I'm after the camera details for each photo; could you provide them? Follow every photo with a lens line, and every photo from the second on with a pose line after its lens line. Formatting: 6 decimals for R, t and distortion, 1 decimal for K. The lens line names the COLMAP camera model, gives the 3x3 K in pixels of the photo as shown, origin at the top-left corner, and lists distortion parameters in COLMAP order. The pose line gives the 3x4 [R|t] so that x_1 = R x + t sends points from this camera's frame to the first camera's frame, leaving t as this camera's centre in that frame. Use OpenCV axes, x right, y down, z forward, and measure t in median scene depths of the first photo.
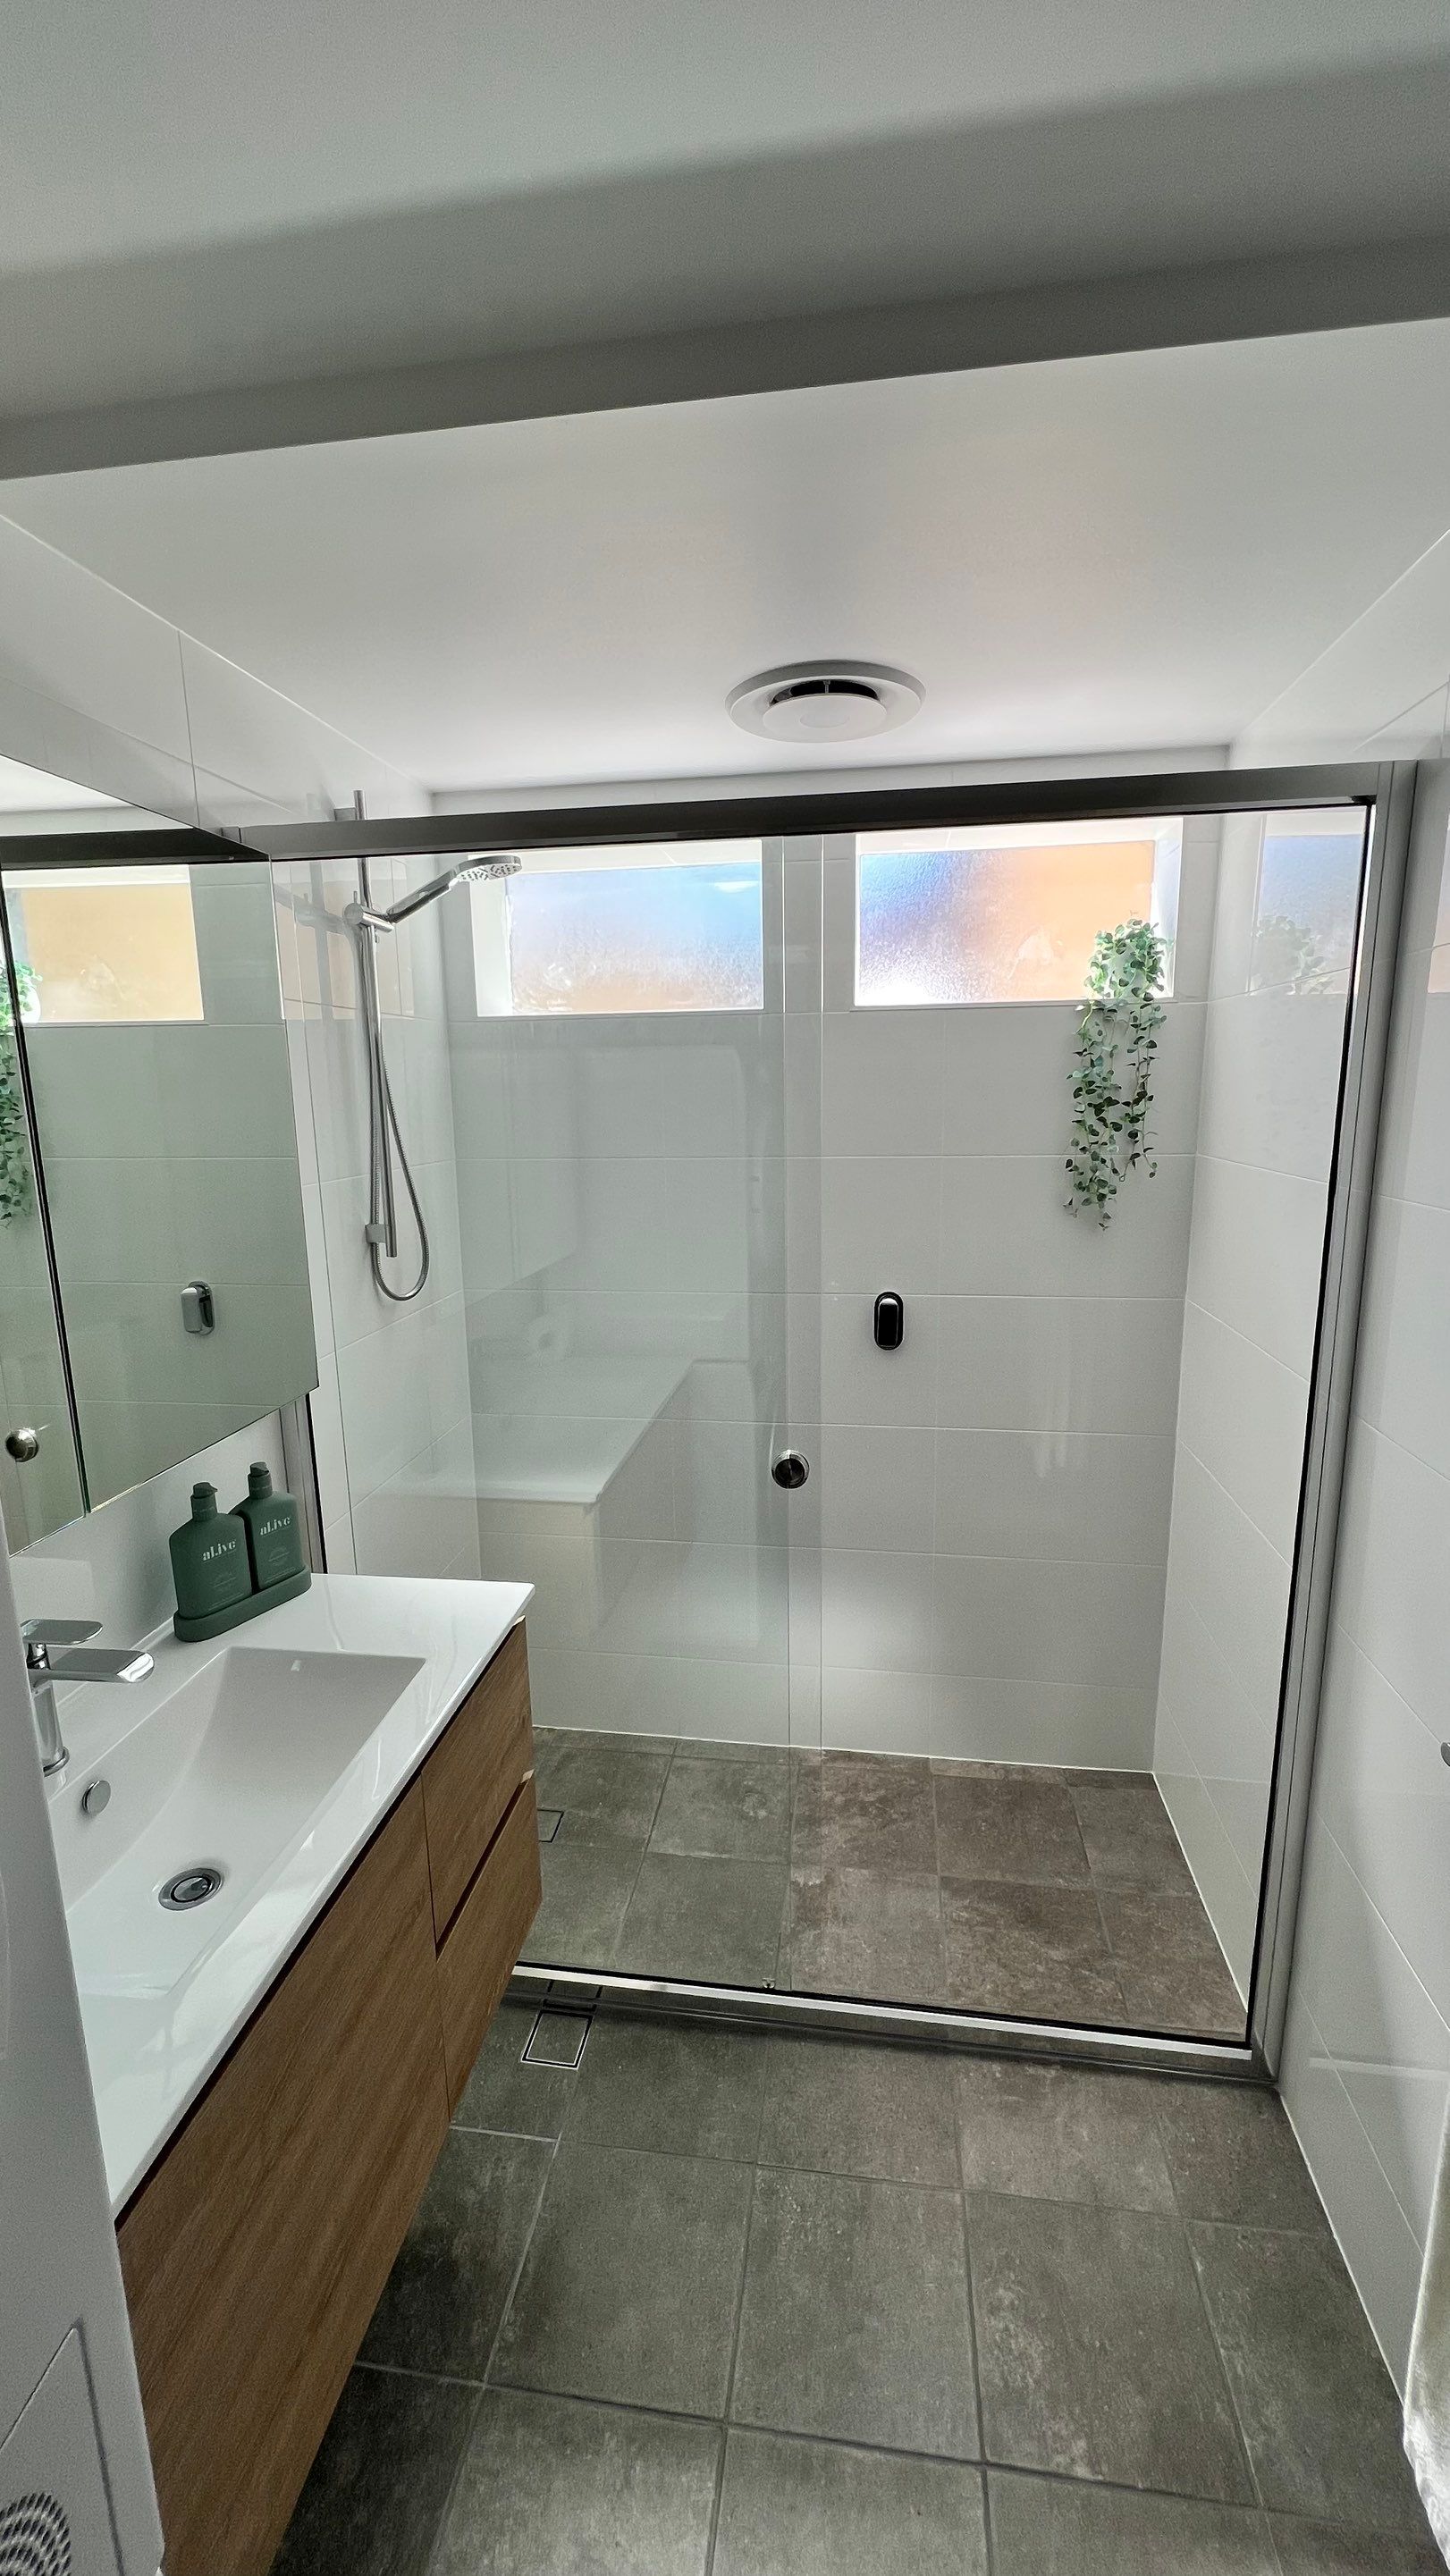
lens RADIAL K [[1027.1, 0, 729.1], [0, 1027.1, 1282.4], [0, 0, 1]] dist [-0.003329, 0.002063]
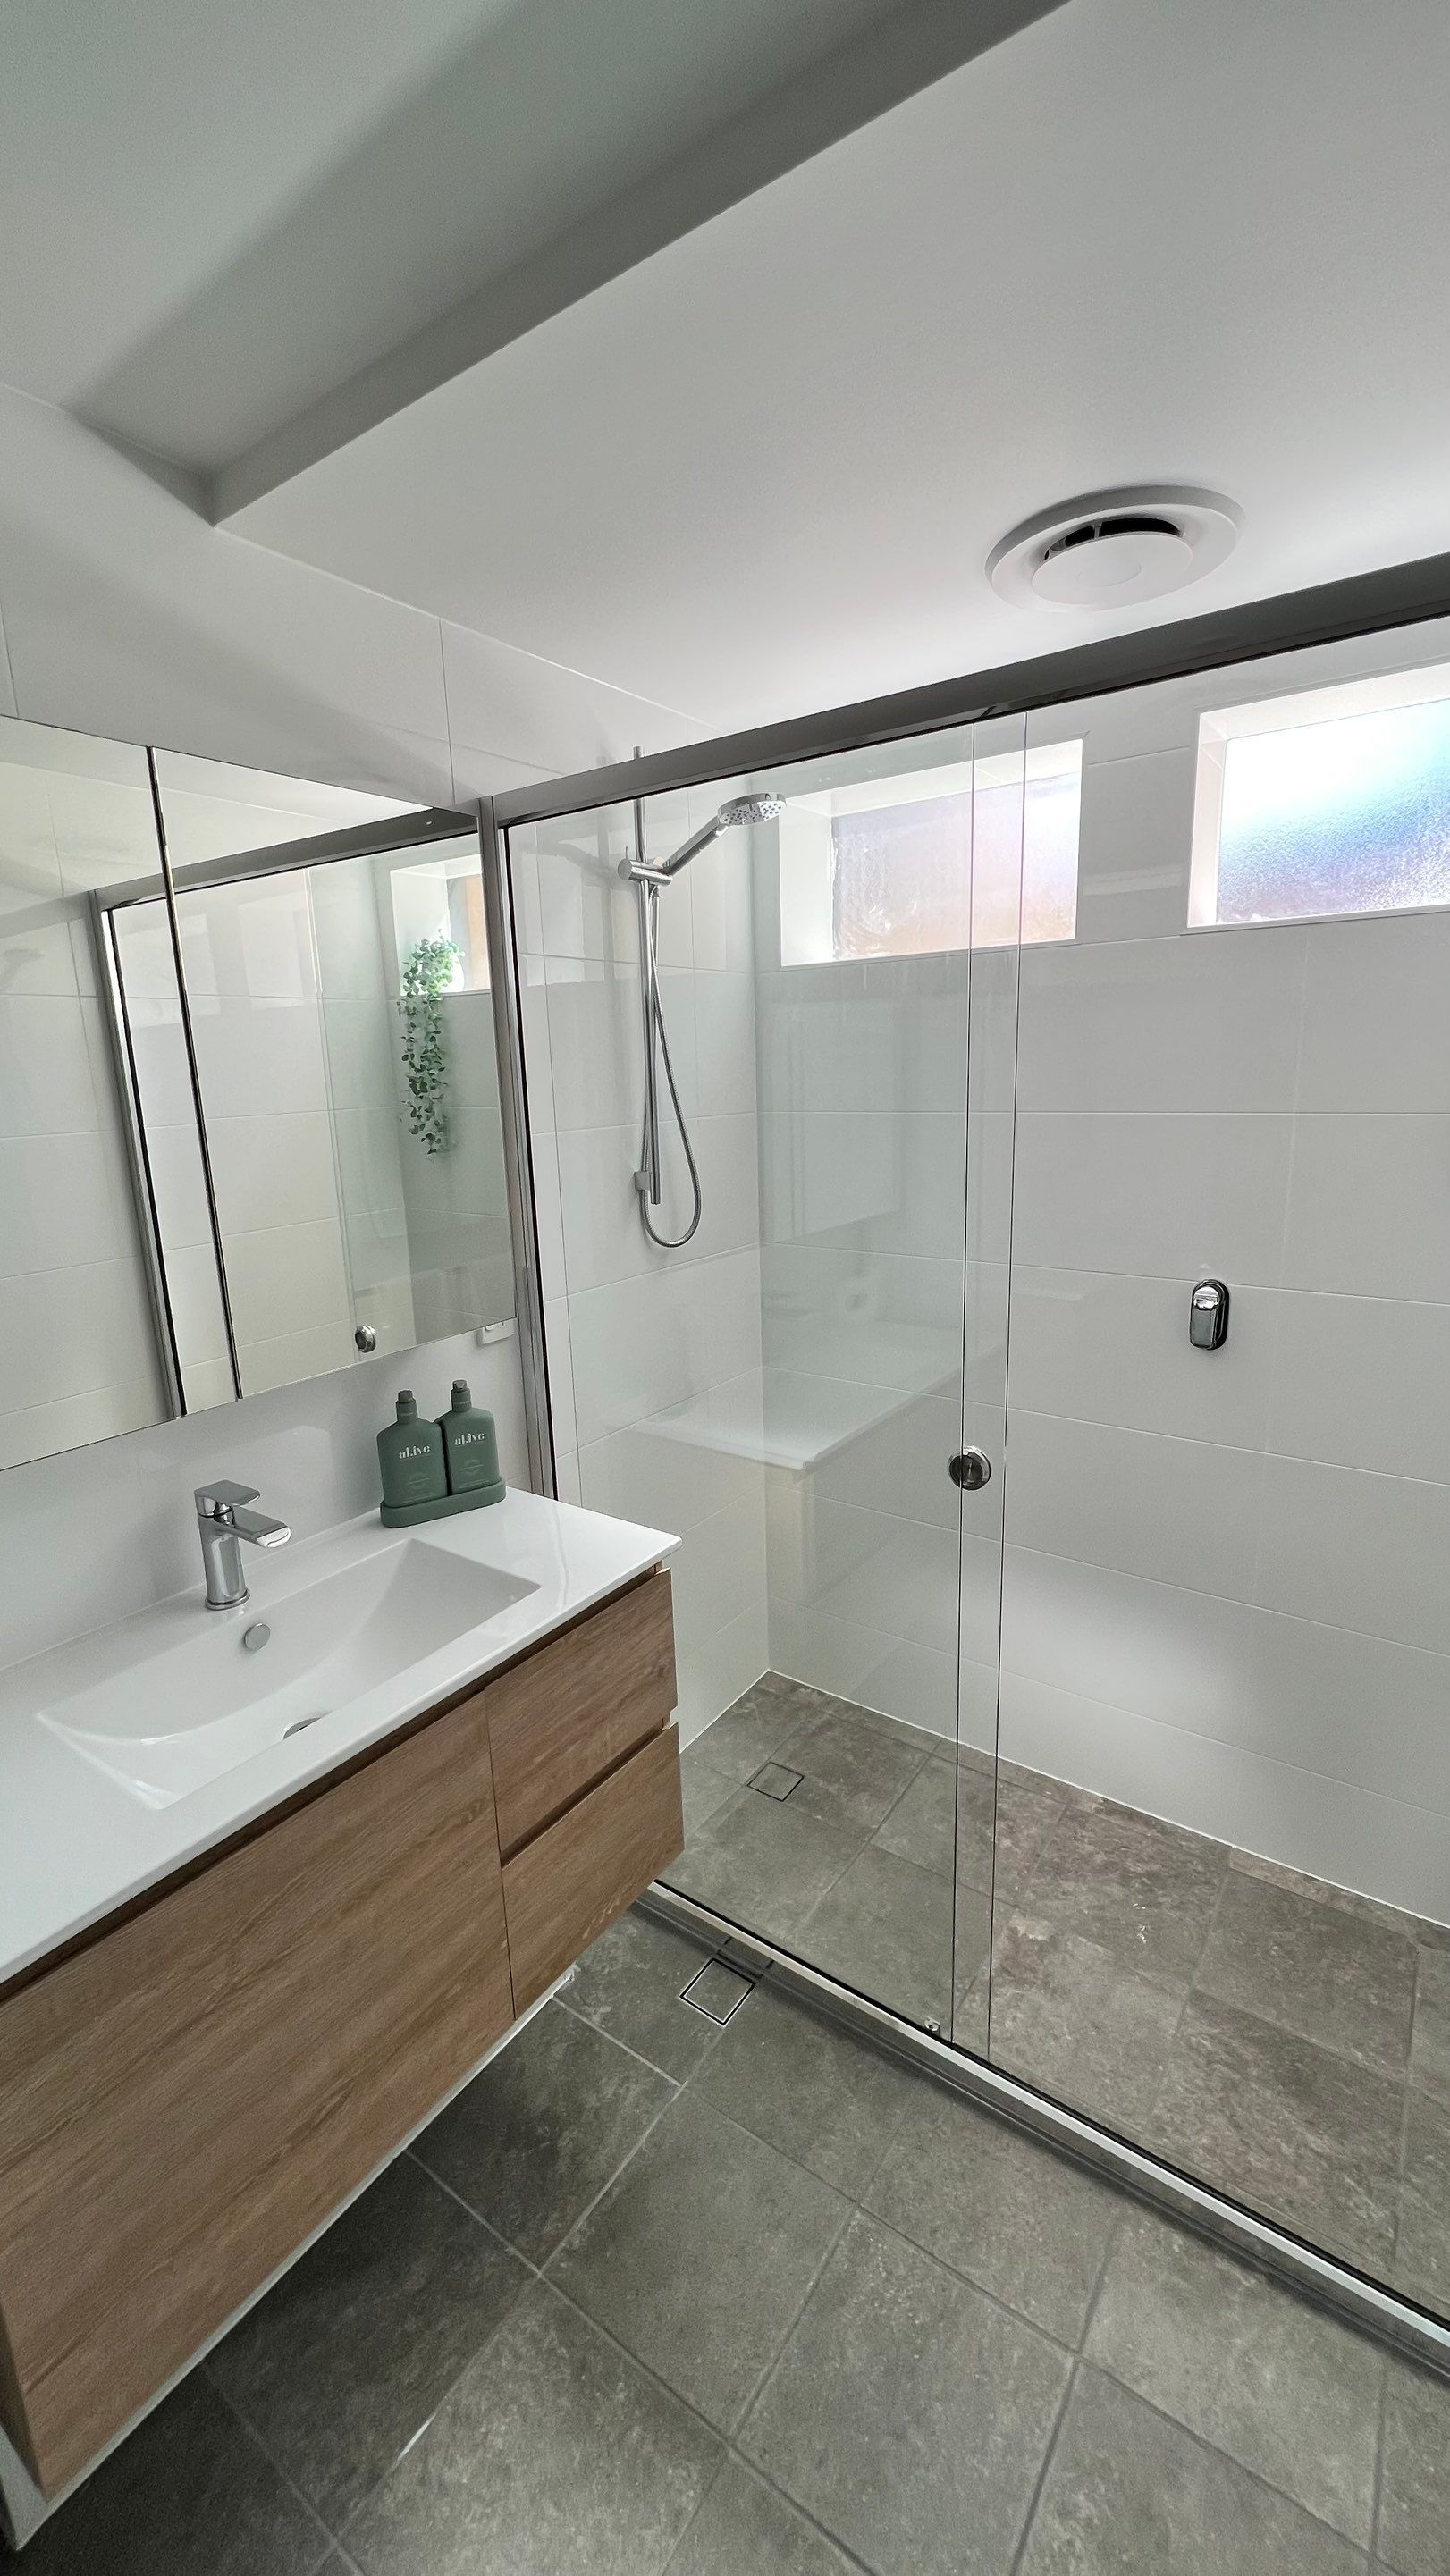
lens RADIAL K [[1027.1, 0, 729.0], [0, 1027.1, 1284.6], [0, 0, 1]] dist [-0.003329, 0.002063]
pose [[0.888011, 0.085702, -0.451765, 0.239639], [-0.069286, 0.996199, 0.052791, -0.004527], [0.454572, -0.015578, 0.890574, 0.123634]]
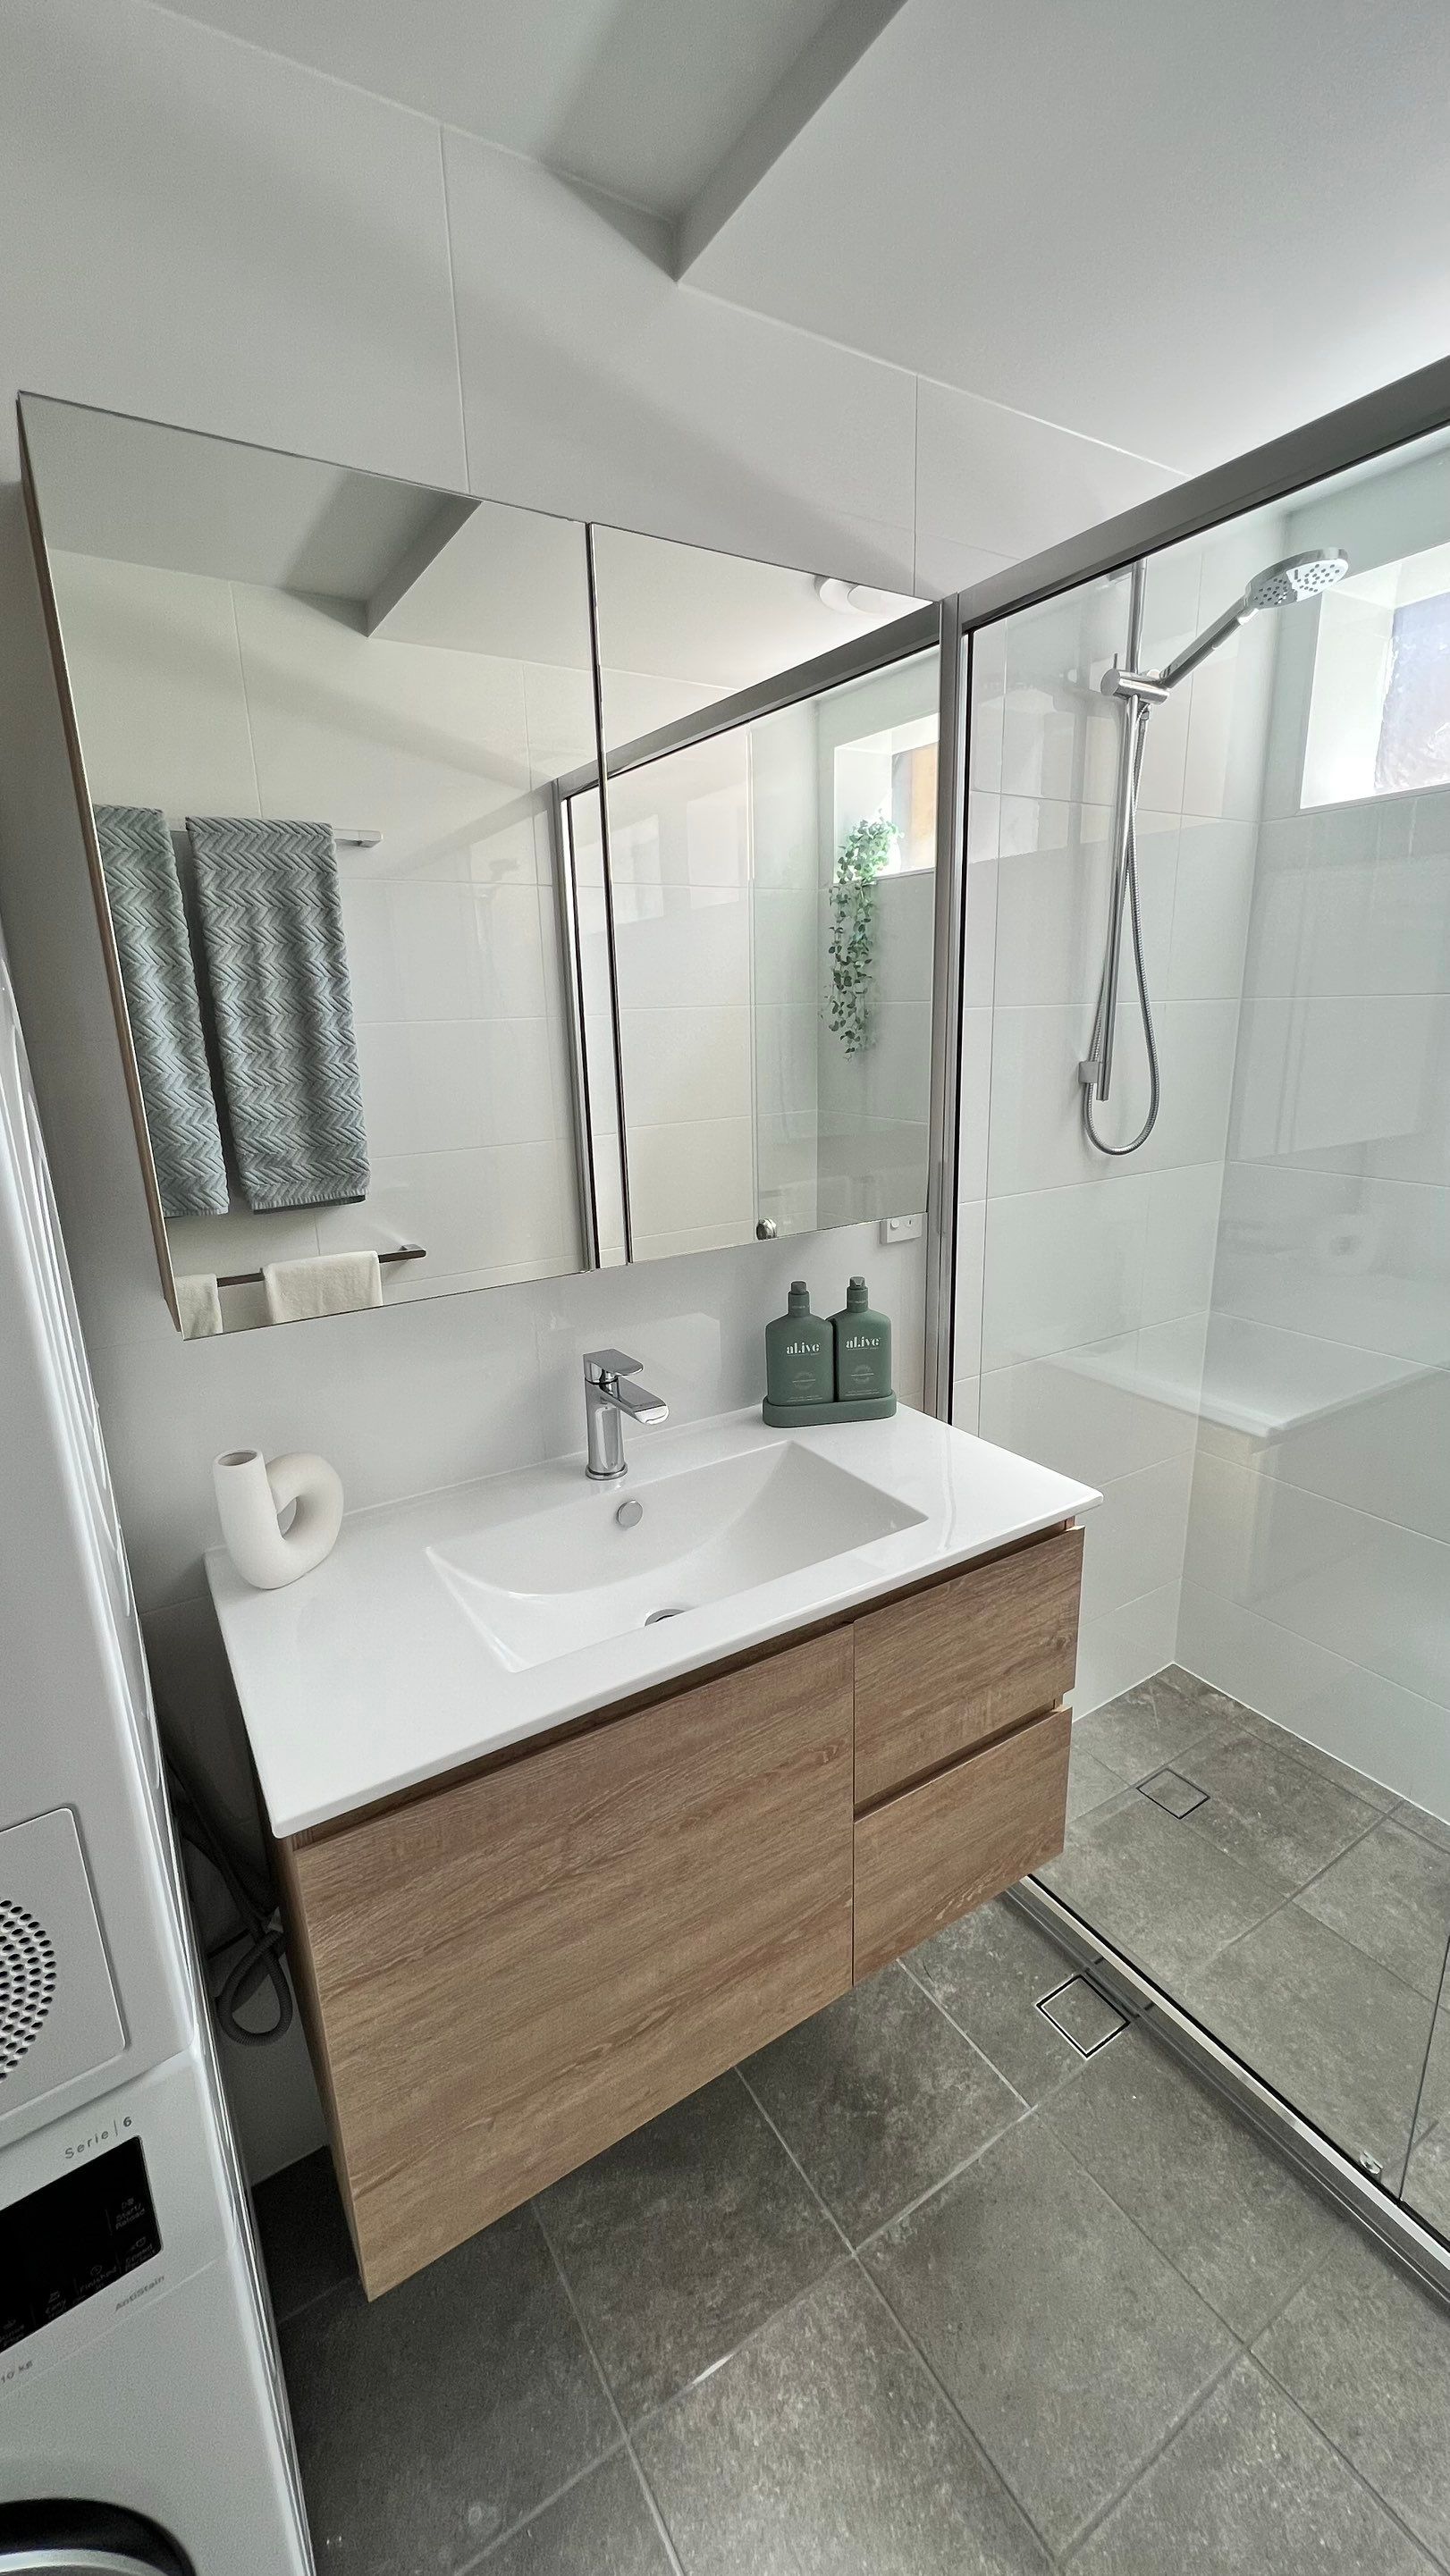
lens RADIAL K [[1027.1, 0, 729.6], [0, 1027.1, 1284.6], [0, 0, 1]] dist [-0.003329, 0.002063]
pose [[0.643324, 0.197326, -0.739727, 0.162085], [-0.125494, 0.980324, 0.152367, 0.039411], [0.755239, -0.005190, 0.655430, 0.213416]]
